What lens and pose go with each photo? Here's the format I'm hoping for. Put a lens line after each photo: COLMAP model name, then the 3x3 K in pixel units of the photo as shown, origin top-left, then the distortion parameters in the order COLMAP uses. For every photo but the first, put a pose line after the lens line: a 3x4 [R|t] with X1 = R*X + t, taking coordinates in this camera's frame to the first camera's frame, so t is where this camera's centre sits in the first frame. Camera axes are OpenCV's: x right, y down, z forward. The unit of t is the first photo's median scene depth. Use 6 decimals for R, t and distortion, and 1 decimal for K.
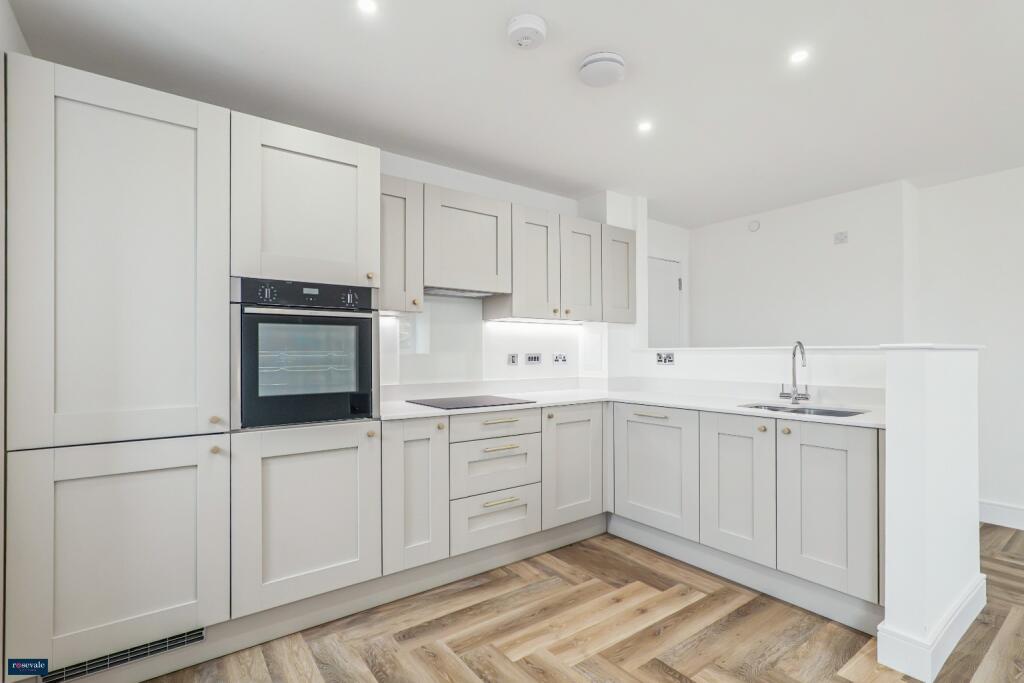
lens RADIAL K [[482.1, 0, 518.6], [0, 482.1, 352.3], [0, 0, 1]] dist [-0.012777, 0.008079]
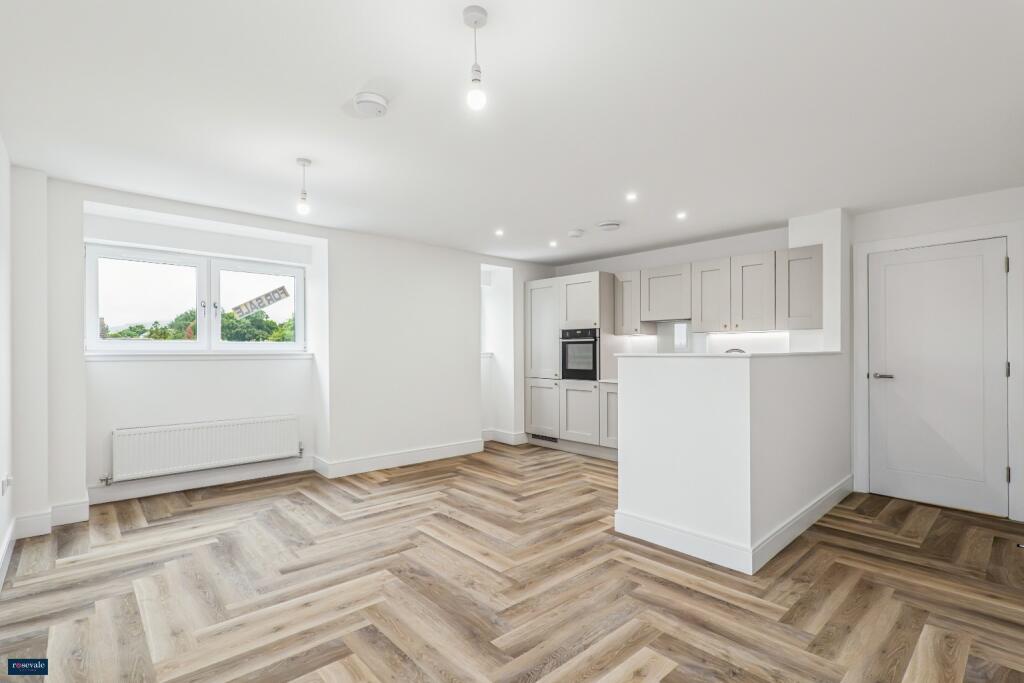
lens RADIAL K [[482.1, 0, 513.0], [0, 482.1, 354.3], [0, 0, 1]] dist [-0.012777, 0.008079]
pose [[0.101911, 0.010424, -0.994739, 1.832047], [0.005516, 0.999924, 0.011043, -0.024853], [0.994778, -0.006613, 0.101846, 0.271884]]
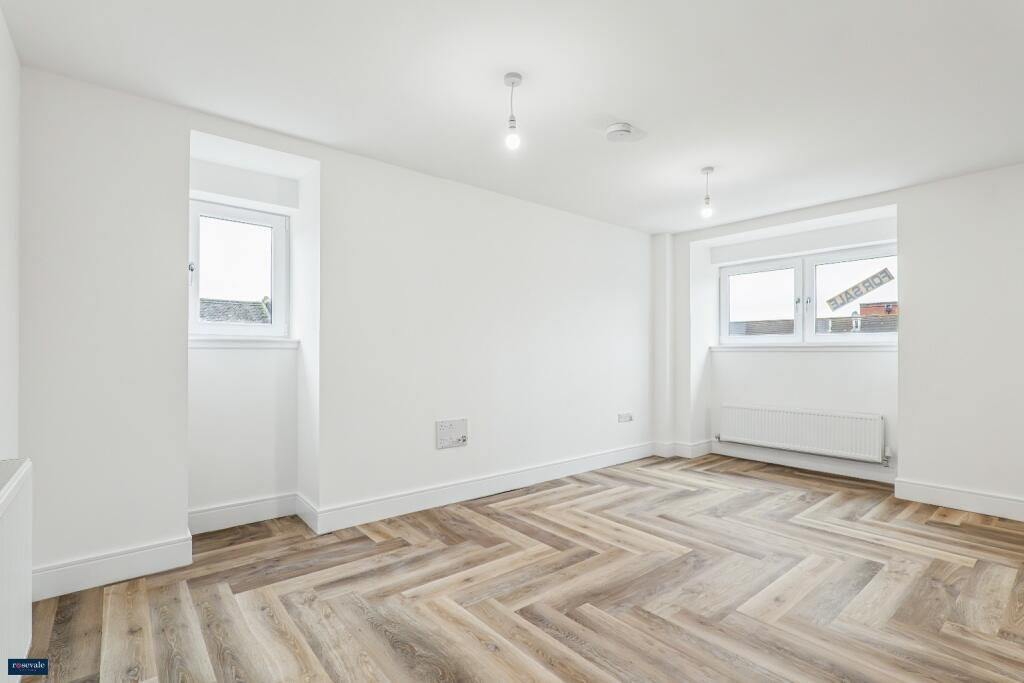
lens RADIAL K [[482.1, 0, 515.5], [0, 482.1, 350.6], [0, 0, 1]] dist [-0.012777, 0.008079]
pose [[-0.998418, 0.003239, -0.056130, 1.217893], [0.003794, 0.999945, -0.009787, 0.018595], [0.056095, -0.009985, -0.998375, 1.160787]]
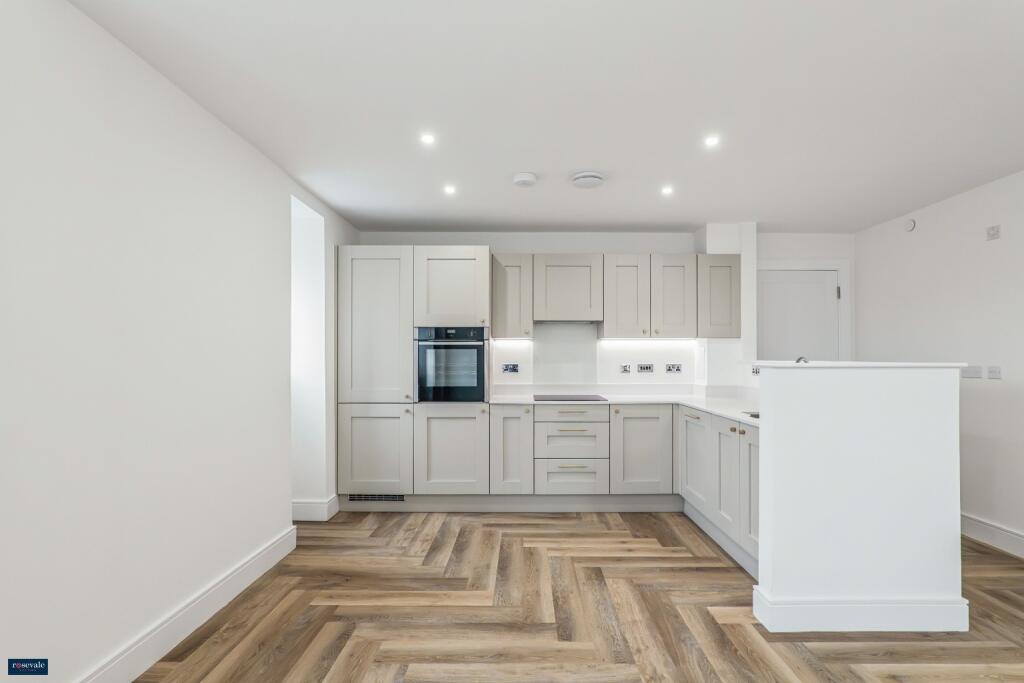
lens RADIAL K [[482.1, 0, 527.9], [0, 482.1, 357.9], [0, 0, 1]] dist [-0.012777, 0.008079]
pose [[0.806121, 0.002262, -0.591746, 0.733758], [-0.000715, 0.999996, 0.002849, -0.023713], [0.591750, -0.001874, 0.806119, -0.267948]]
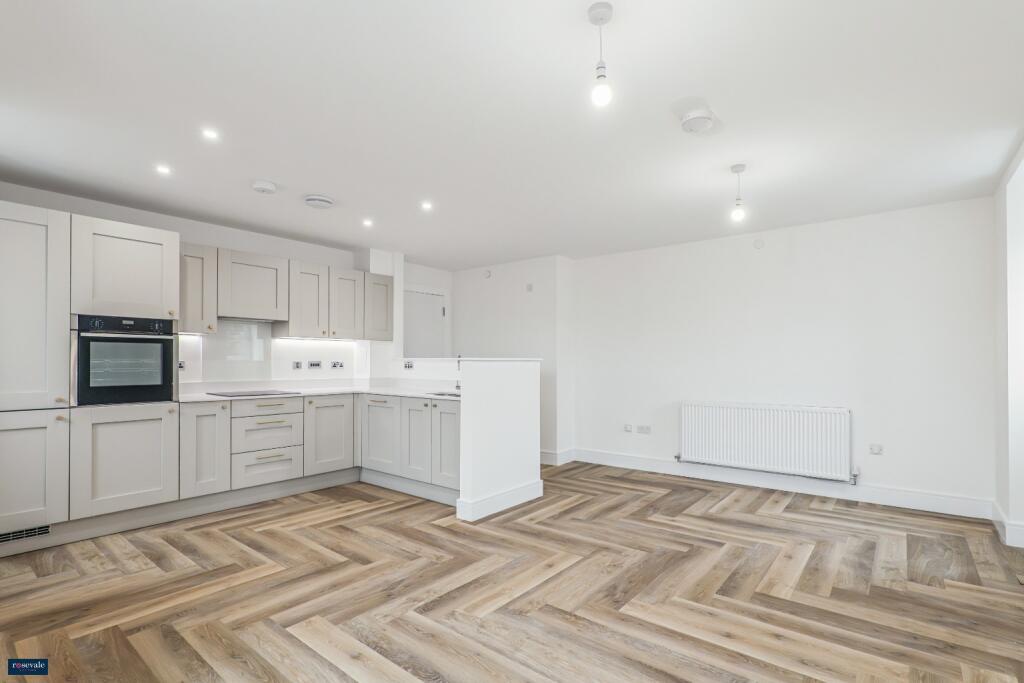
lens RADIAL K [[482.1, 0, 514.6], [0, 482.1, 359.8], [0, 0, 1]] dist [-0.012777, 0.008079]
pose [[0.968948, 0.006652, 0.247177, 0.348233], [-0.006632, 0.999978, -0.000914, -0.005860], [-0.247177, -0.000754, 0.968970, -0.717566]]
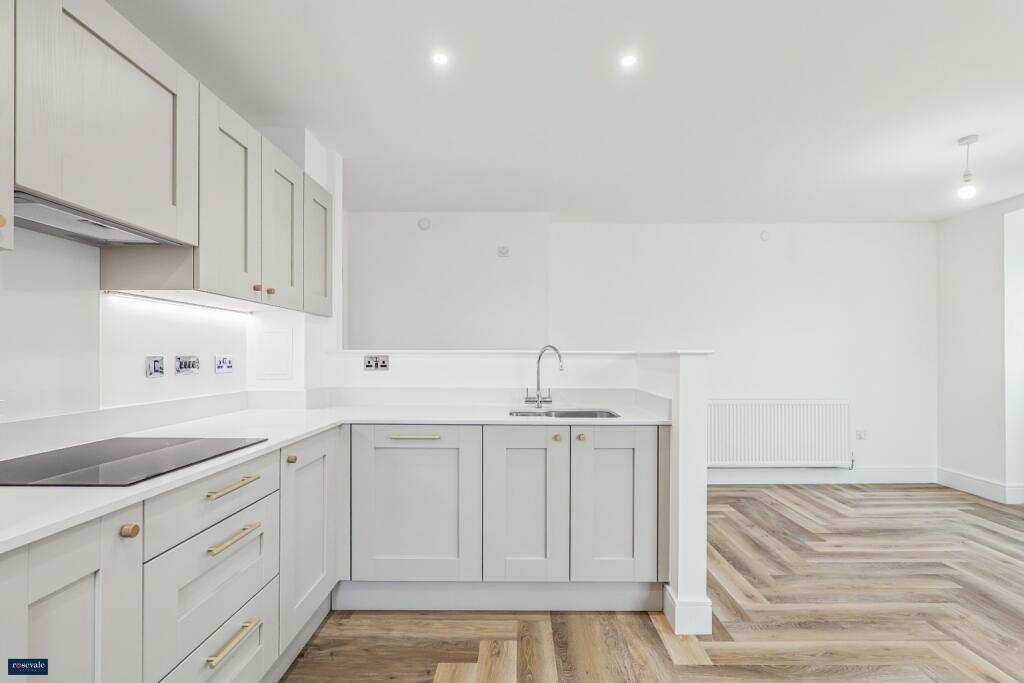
lens RADIAL K [[482.1, 0, 516.0], [0, 482.1, 352.7], [0, 0, 1]] dist [-0.012777, 0.008079]
pose [[0.602043, 0.010560, 0.798394, -0.272911], [-0.008062, 0.999942, -0.007147, -0.000243], [-0.798423, -0.002134, 0.602093, 0.450738]]
